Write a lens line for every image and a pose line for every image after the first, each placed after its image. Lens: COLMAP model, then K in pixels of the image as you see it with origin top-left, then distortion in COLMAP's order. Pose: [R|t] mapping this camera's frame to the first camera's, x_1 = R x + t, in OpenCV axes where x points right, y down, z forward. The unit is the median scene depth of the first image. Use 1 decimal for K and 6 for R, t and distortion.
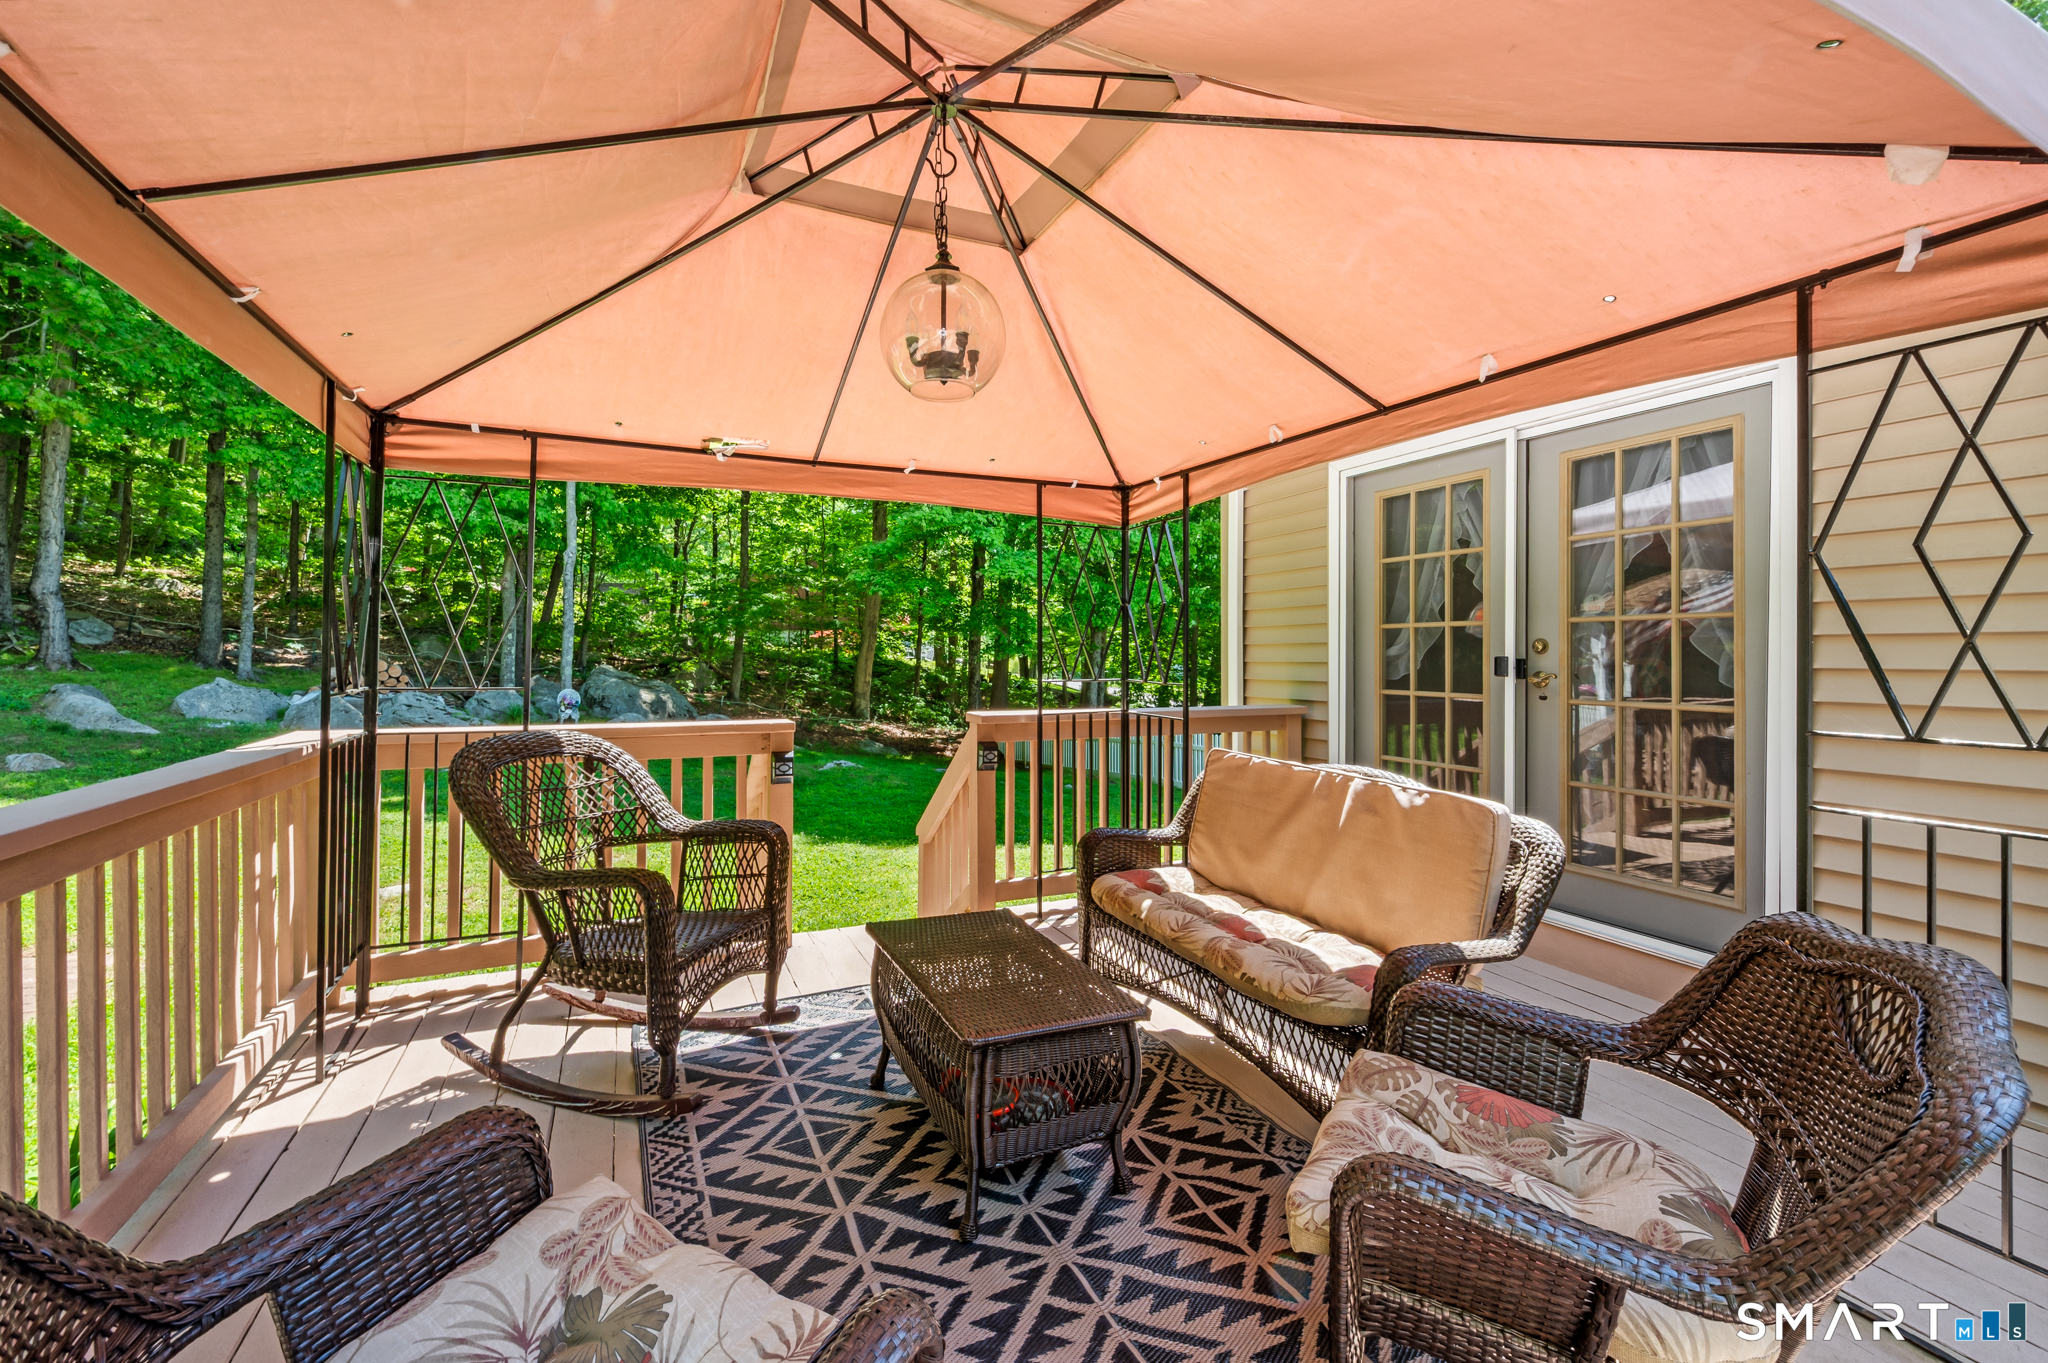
lens RADIAL K [[844.7, 0, 1026.5], [0, 844.7, 655.8], [0, 0, 1]] dist [-0.000195, 0.000387]
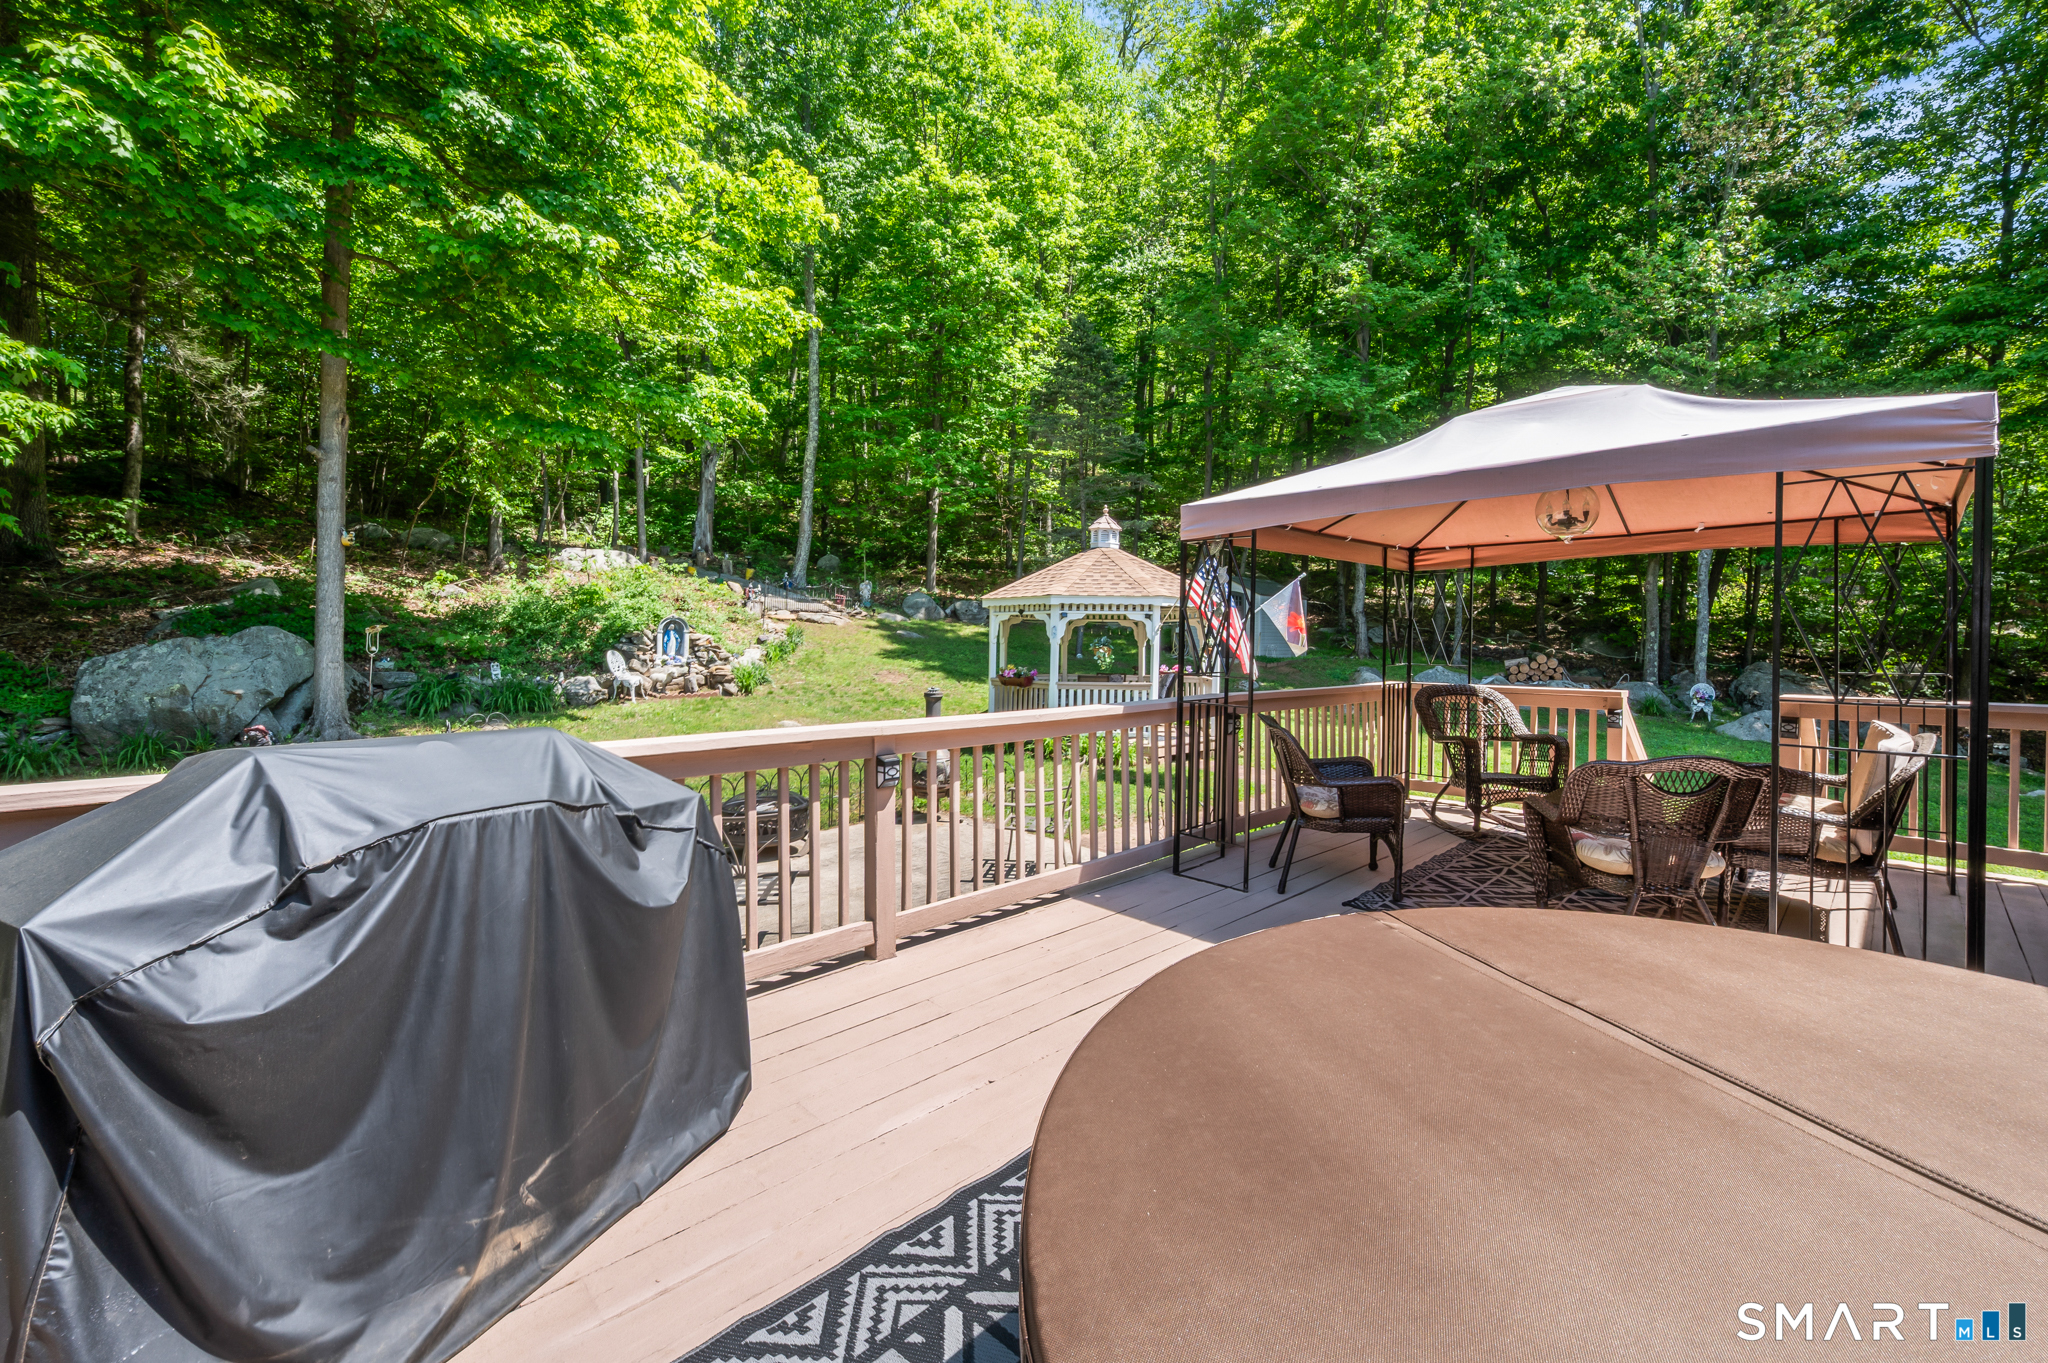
lens RADIAL K [[844.7, 0, 1026.5], [0, 844.7, 655.8], [0, 0, 1]] dist [-0.000195, 0.000387]
pose [[0.317348, 0.011180, -0.948243, 1.080432], [-0.005881, 0.999934, 0.009821, -0.001575], [0.948291, 0.002459, 0.317393, -0.737091]]
